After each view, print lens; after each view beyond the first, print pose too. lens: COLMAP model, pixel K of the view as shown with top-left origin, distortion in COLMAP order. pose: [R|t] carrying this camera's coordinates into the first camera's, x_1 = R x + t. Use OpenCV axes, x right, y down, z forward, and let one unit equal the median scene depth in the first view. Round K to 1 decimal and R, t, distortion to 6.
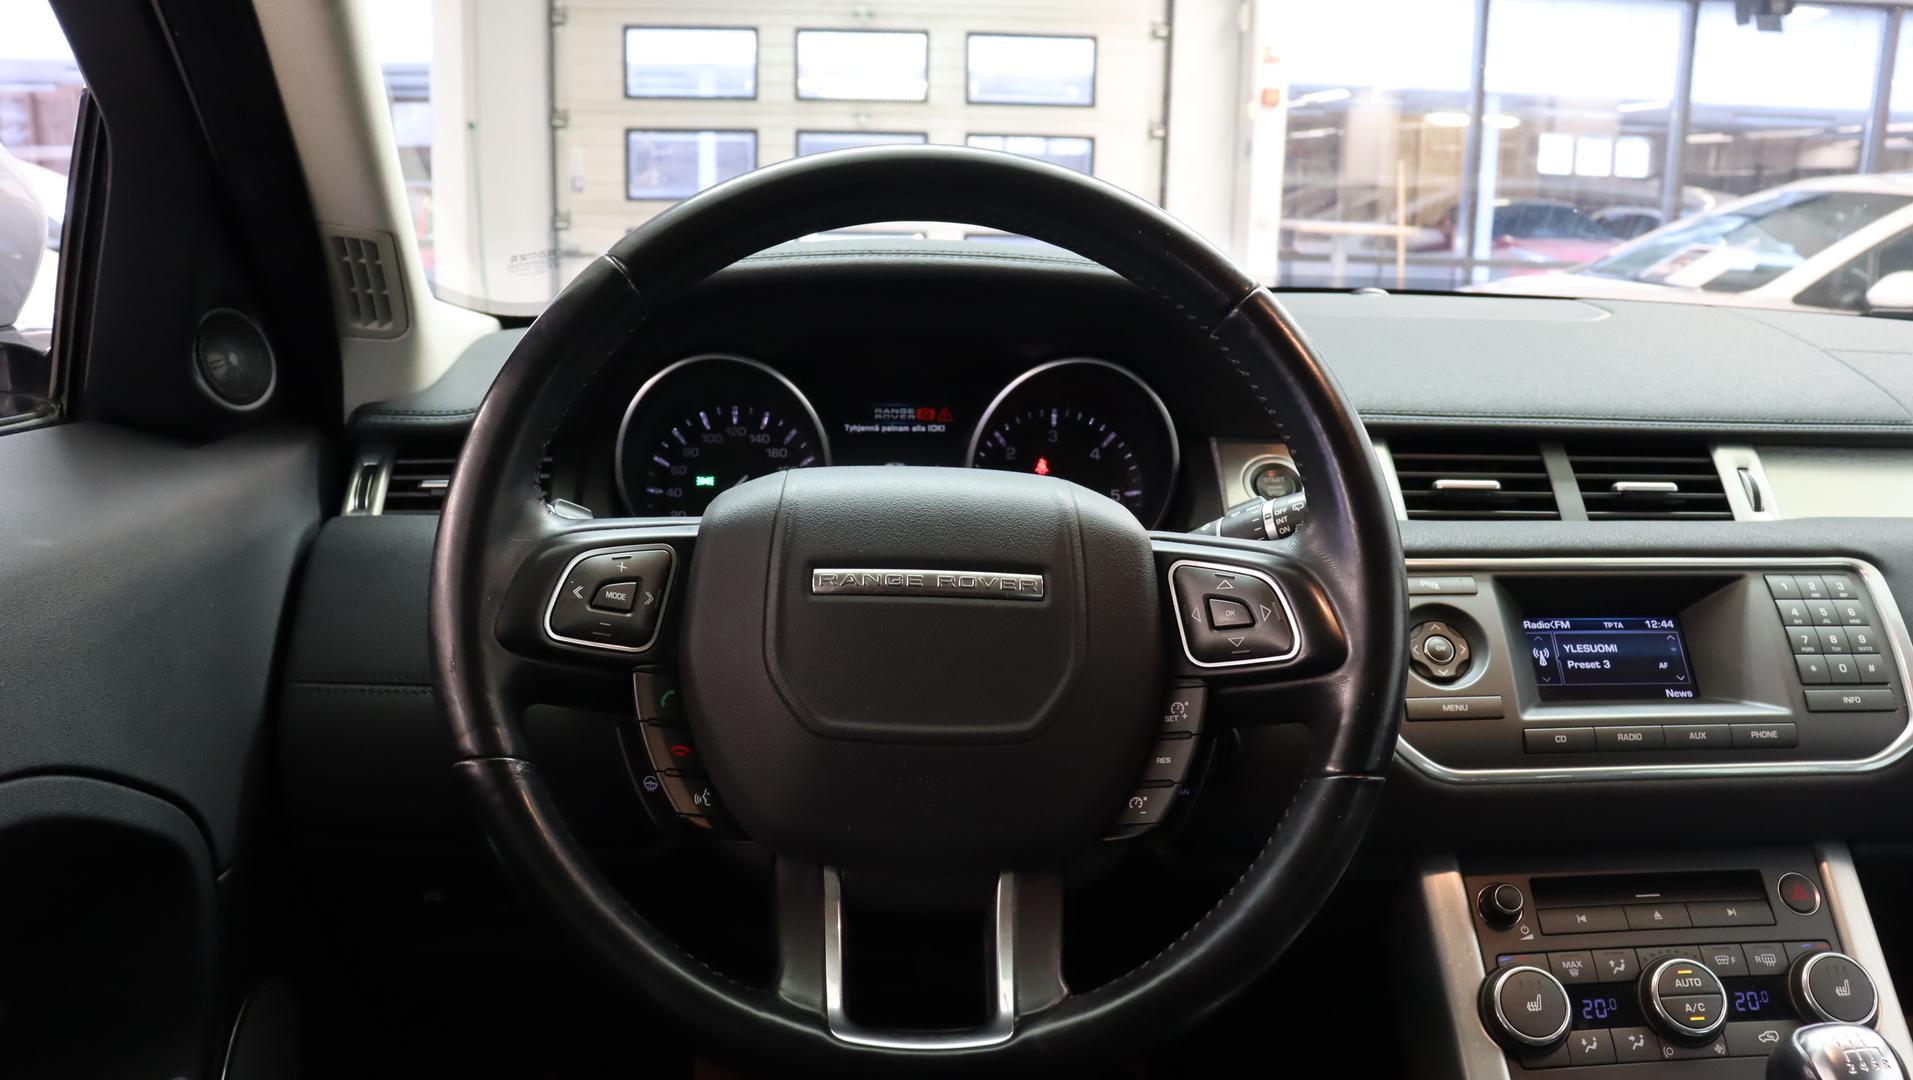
lens RADIAL K [[1614.5, 0, 995.9], [0, 1614.5, 524.4], [0, 0, 1]] dist [-0.156777, 0.112612]
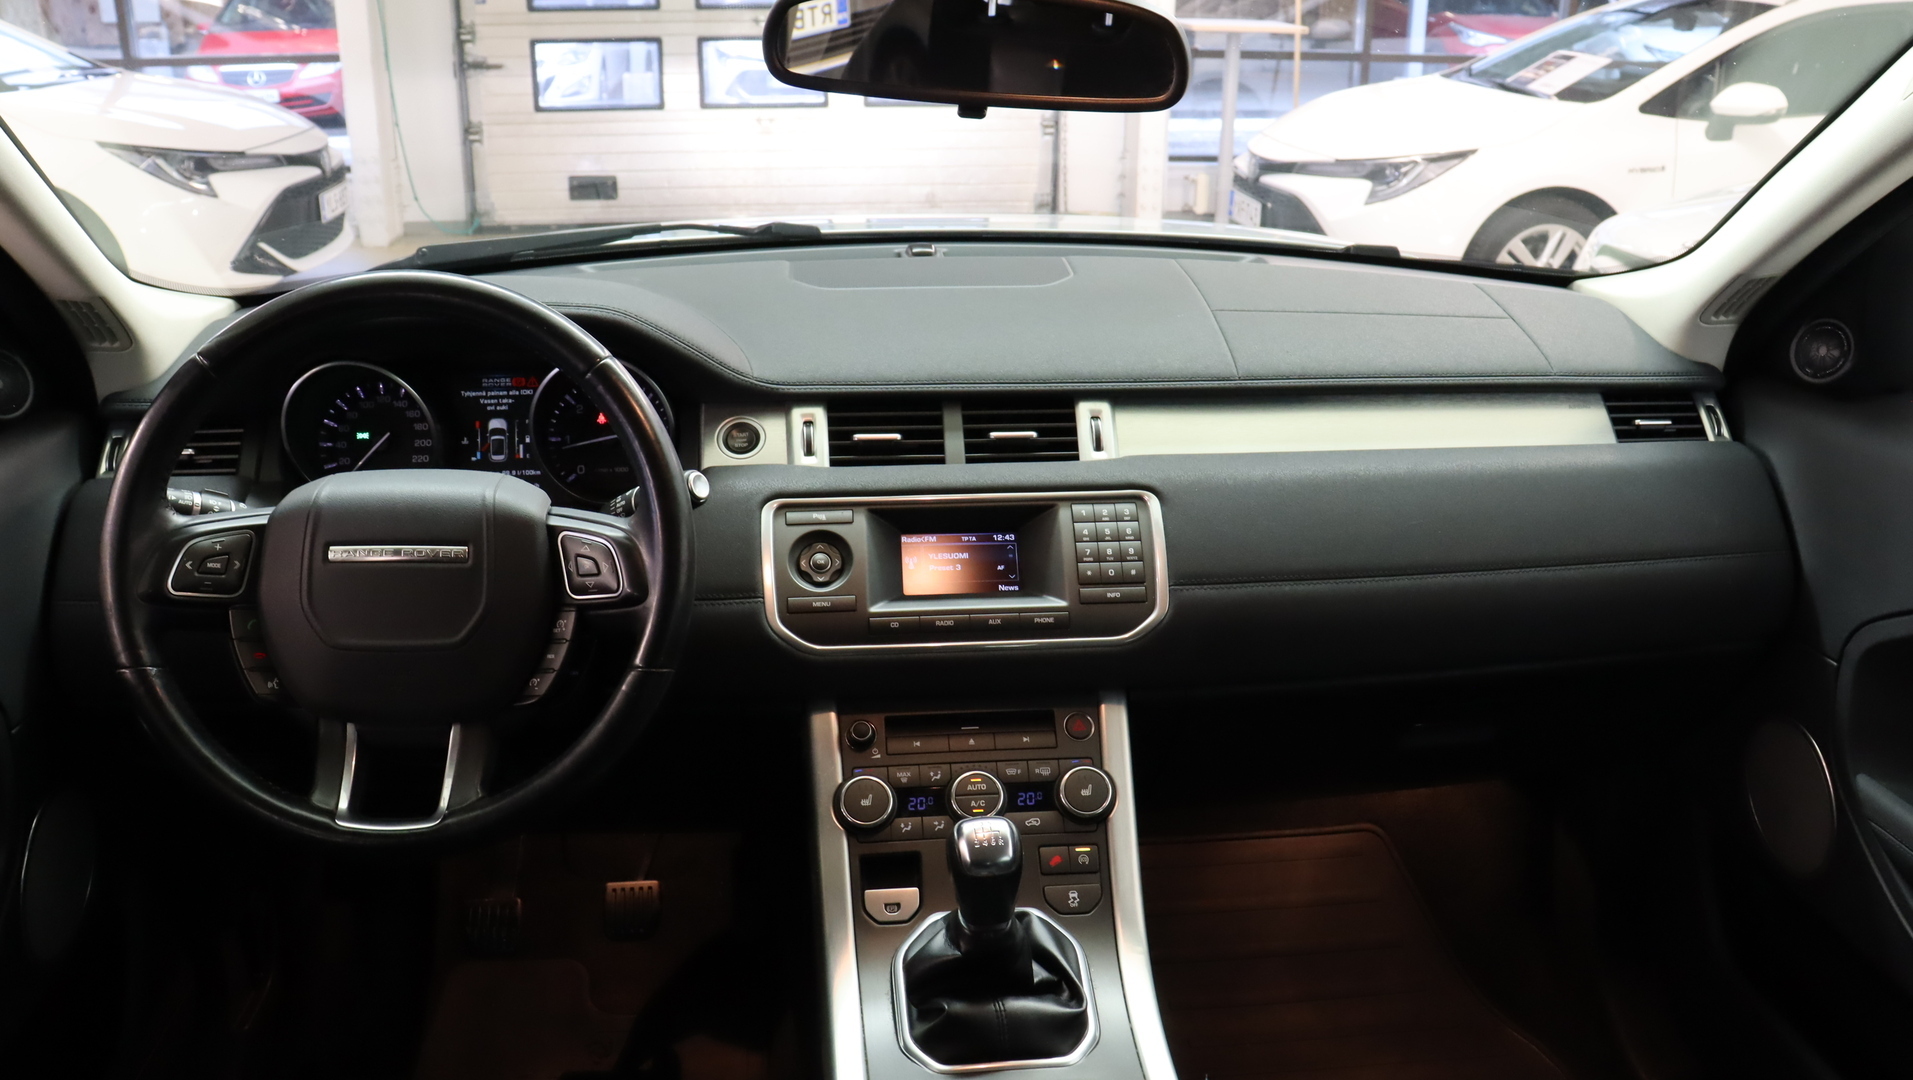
lens RADIAL K [[1614.5, 0, 982.4], [0, 1614.5, 530.1], [0, 0, 1]] dist [-0.156777, 0.112612]
pose [[0.999674, -0.018124, 0.018003, 0.425225], [0.015467, 0.990304, 0.138056, -0.162453], [-0.020331, -0.137733, 0.990261, -0.493196]]
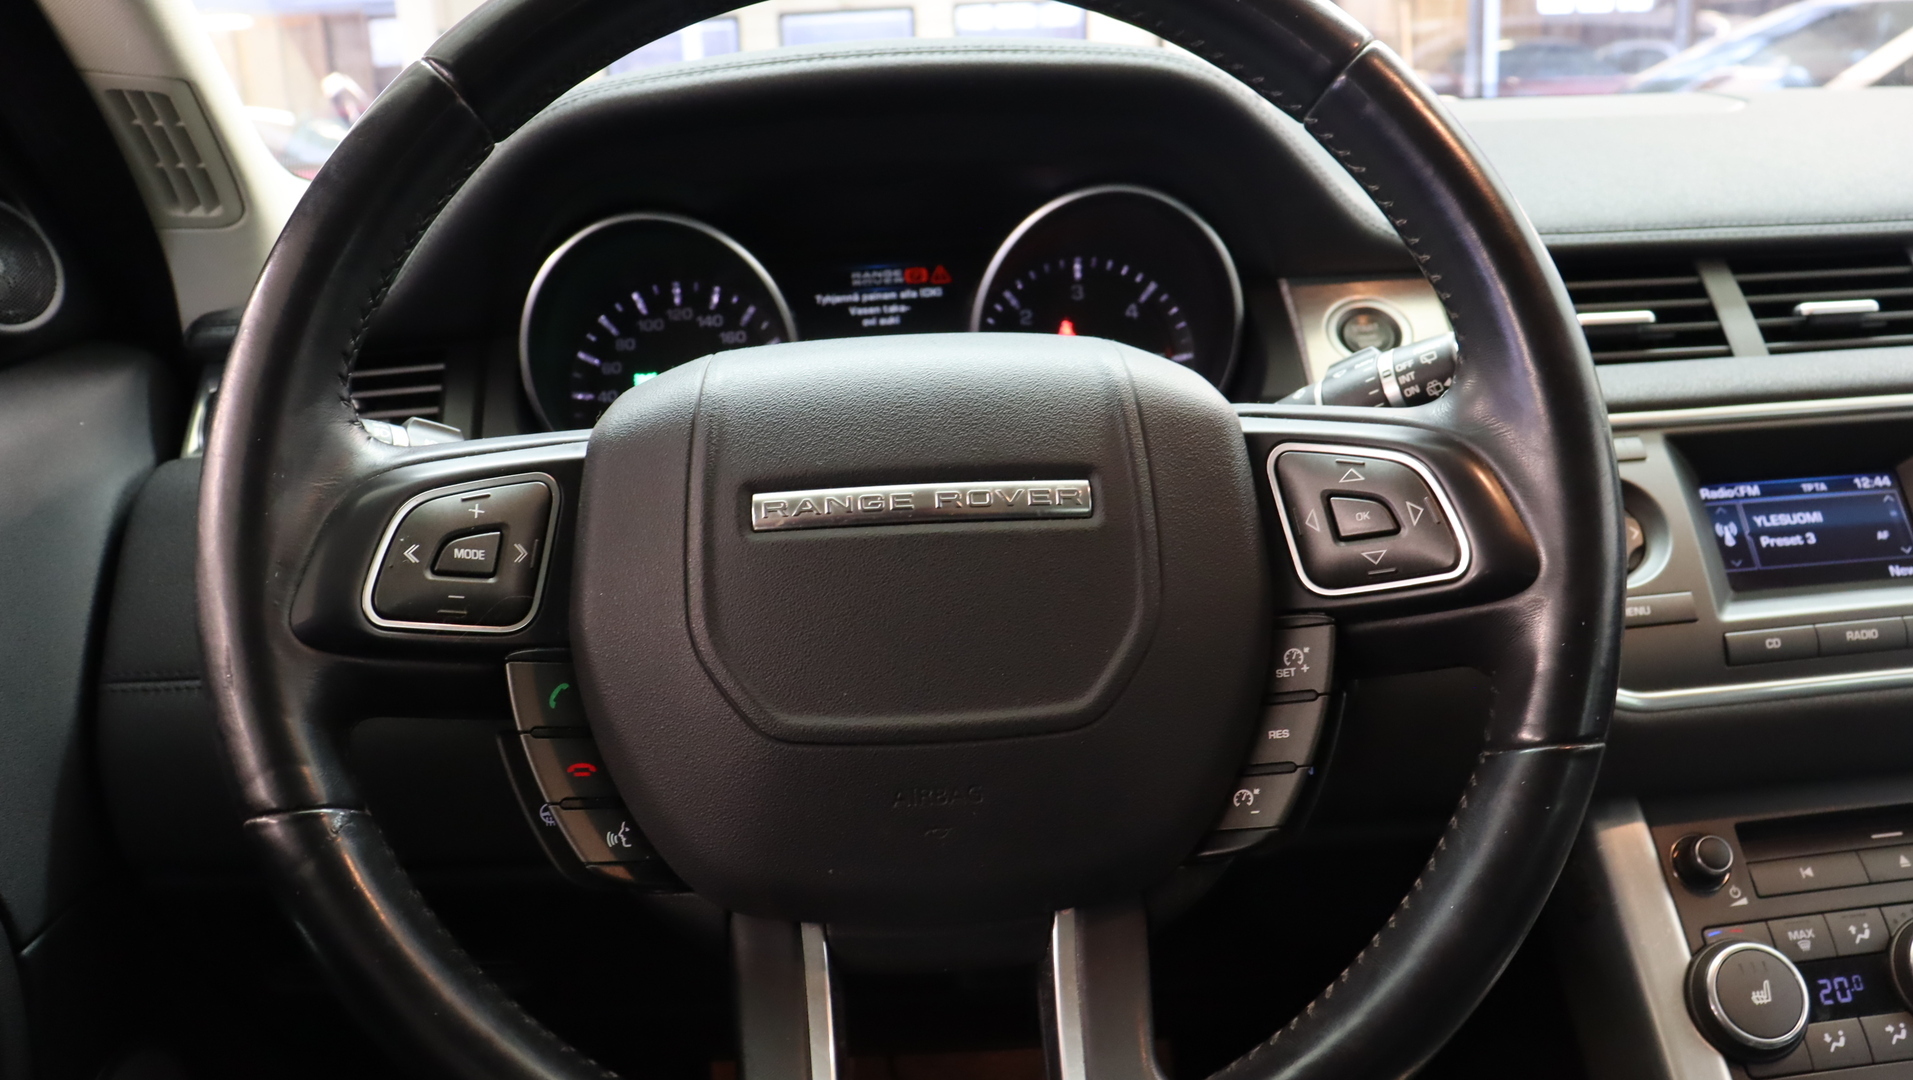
lens RADIAL K [[1614.5, 0, 1009.2], [0, 1614.5, 520.7], [0, 0, 1]] dist [-0.156777, 0.112612]
pose [[0.997673, -0.067884, -0.006420, -0.001107], [0.068169, 0.995127, 0.071237, -0.001890], [0.001553, -0.071508, 0.997439, 0.259395]]
